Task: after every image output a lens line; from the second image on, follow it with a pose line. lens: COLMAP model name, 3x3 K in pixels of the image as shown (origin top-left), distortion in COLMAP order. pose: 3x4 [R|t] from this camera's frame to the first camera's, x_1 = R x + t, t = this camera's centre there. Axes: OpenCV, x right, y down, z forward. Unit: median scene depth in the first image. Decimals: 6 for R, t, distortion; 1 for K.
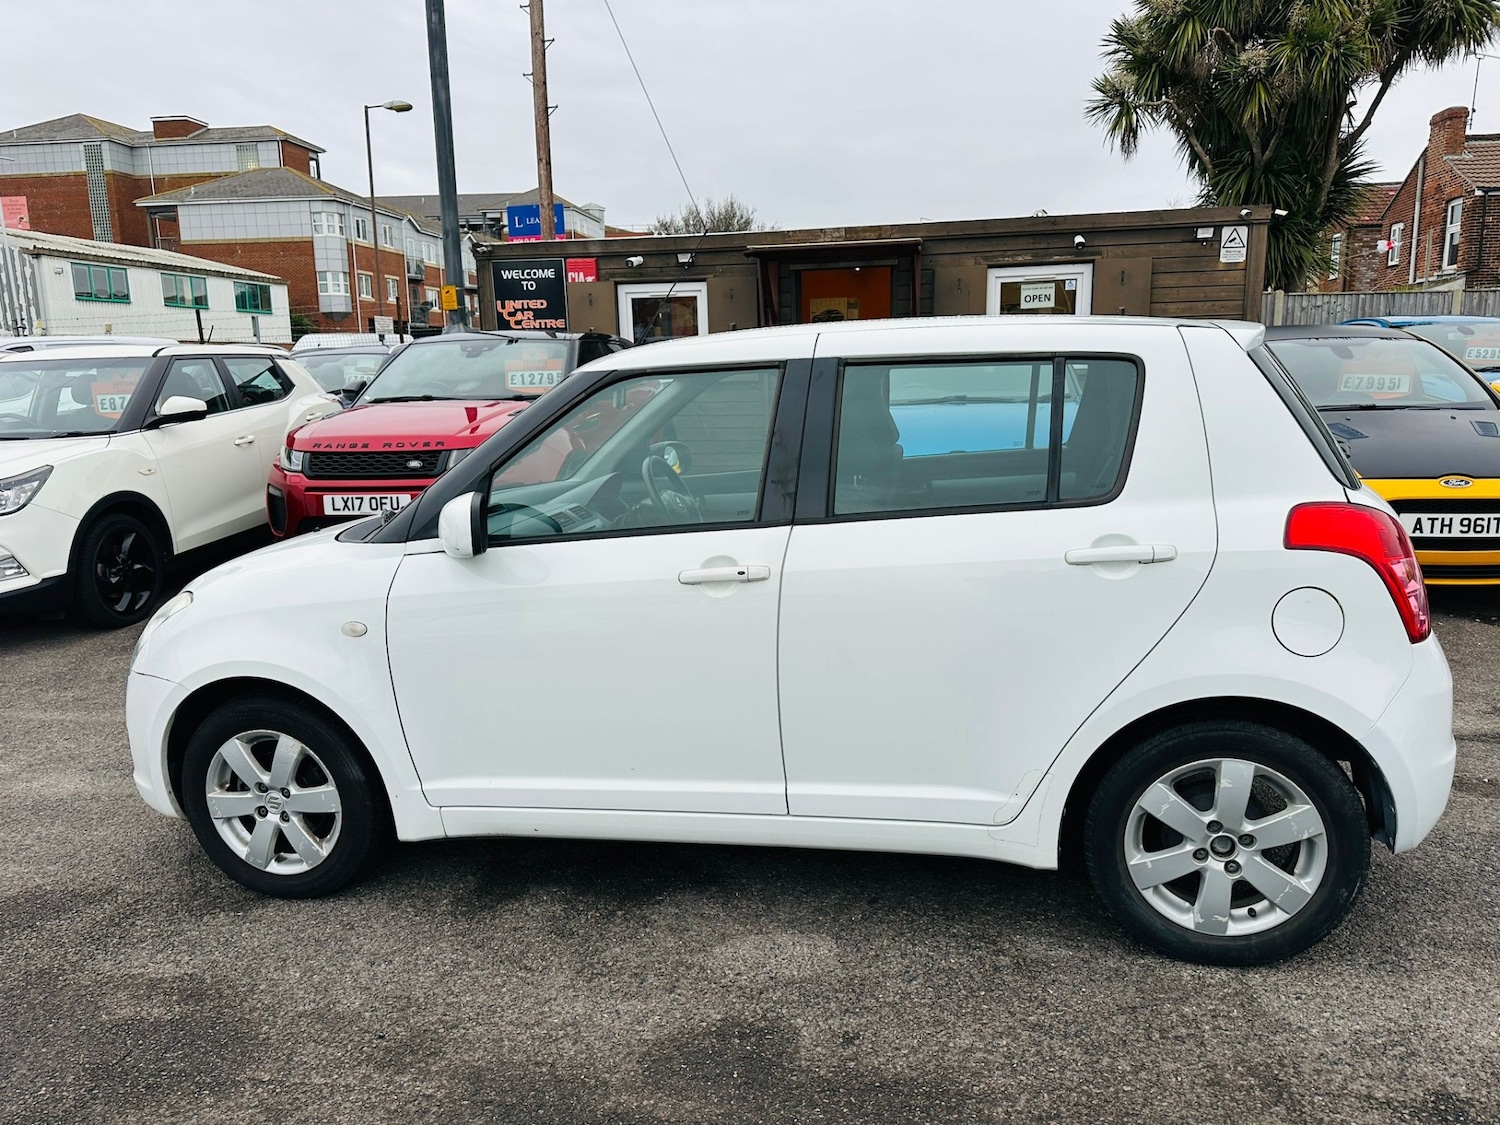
lens RADIAL K [[1098.2, 0, 723.7], [0, 1098.2, 534.2], [0, 0, 1]] dist [0.046059, -0.048455]
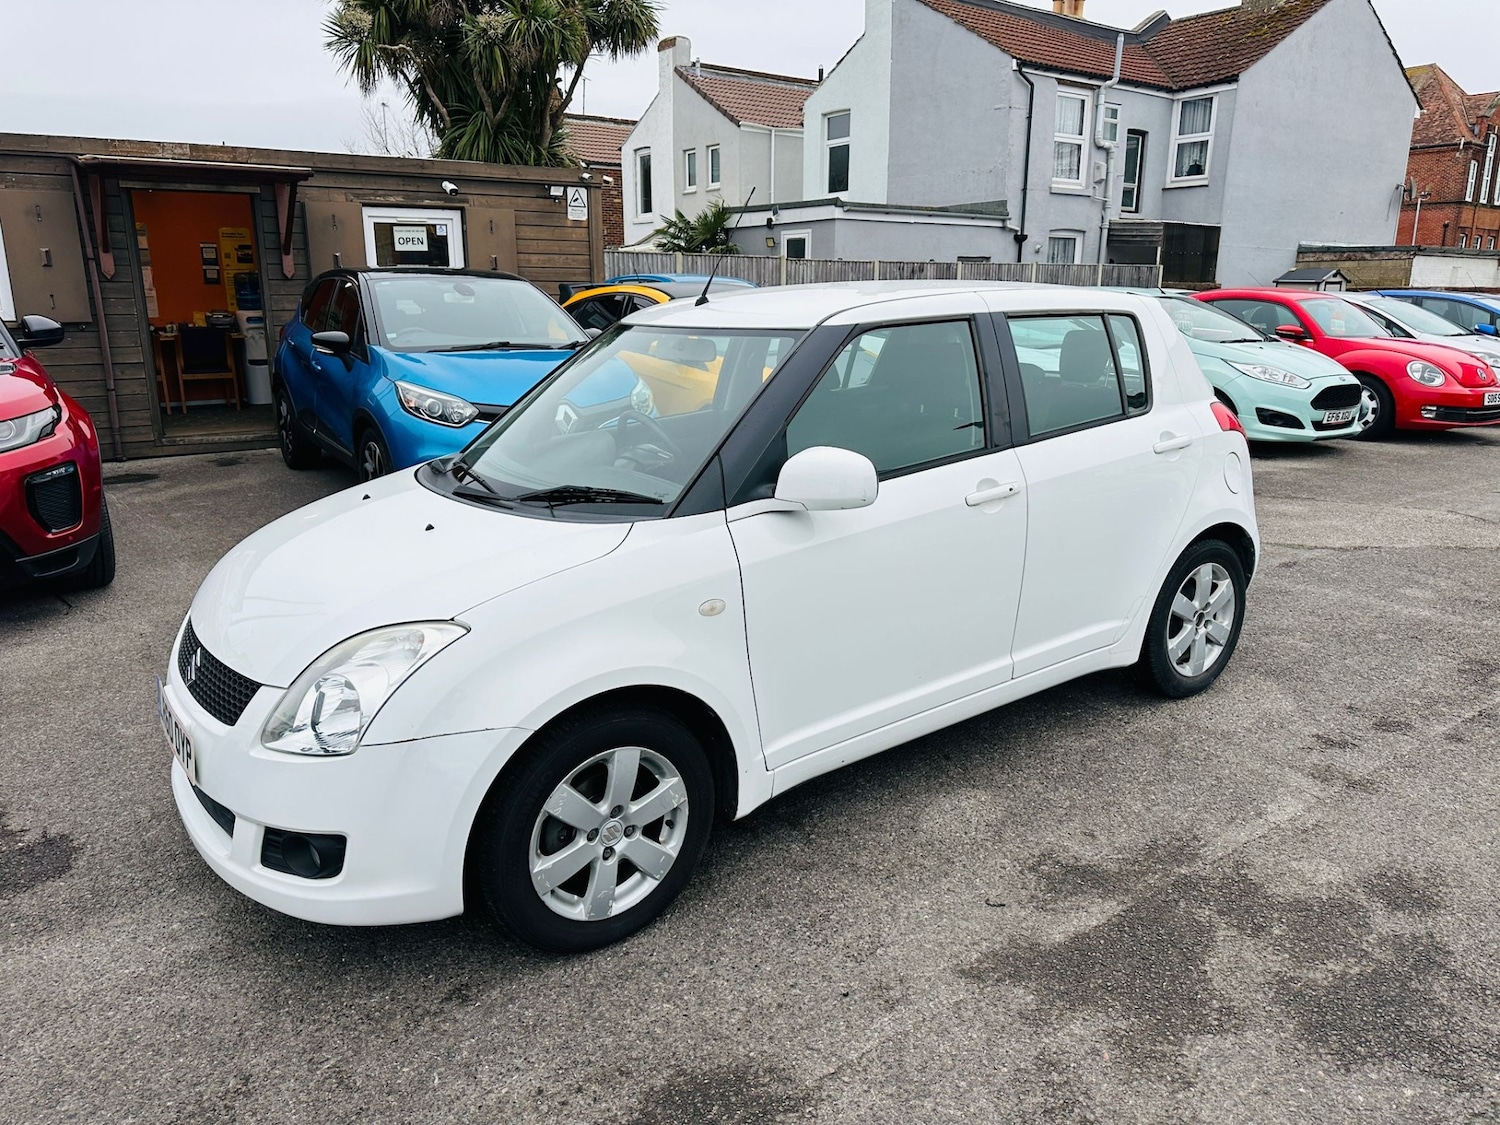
lens RADIAL K [[1070.6, 0, 748.3], [0, 1070.6, 549.3], [0, 0, 1]] dist [0.056976, -0.081177]
pose [[0.660979, -0.156119, 0.733985, -0.334106], [0.104663, 0.987738, 0.115841, -0.020891], [-0.743070, 0.000252, 0.669214, 0.134394]]
